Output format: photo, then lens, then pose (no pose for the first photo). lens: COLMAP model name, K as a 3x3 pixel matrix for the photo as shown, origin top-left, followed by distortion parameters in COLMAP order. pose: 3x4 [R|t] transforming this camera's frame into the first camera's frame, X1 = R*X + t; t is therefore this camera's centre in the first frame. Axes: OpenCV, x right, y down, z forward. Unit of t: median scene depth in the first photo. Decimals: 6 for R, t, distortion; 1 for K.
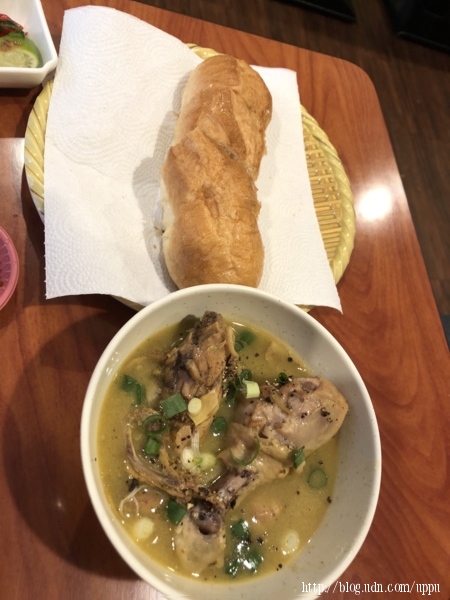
lens RADIAL K [[479.2, 0, 223.8], [0, 479.2, 297.4], [0, 0, 1]] dist [-0.015455, -0.011300]
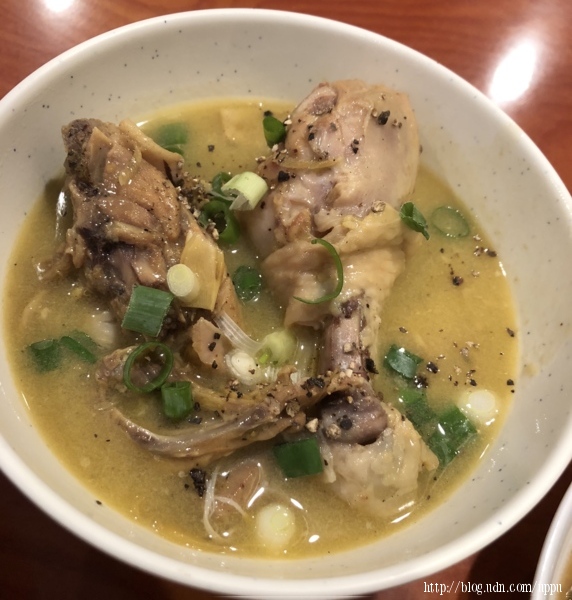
lens RADIAL K [[655.3, 0, 287.2], [0, 655.3, 300.0], [0, 0, 1]] dist [0.032612, 0.000000]
pose [[0.715630, -0.693893, 0.079910, -0.049044], [0.667561, 0.713123, 0.214051, 0.167099], [-0.205515, -0.099836, 0.973548, 0.332570]]
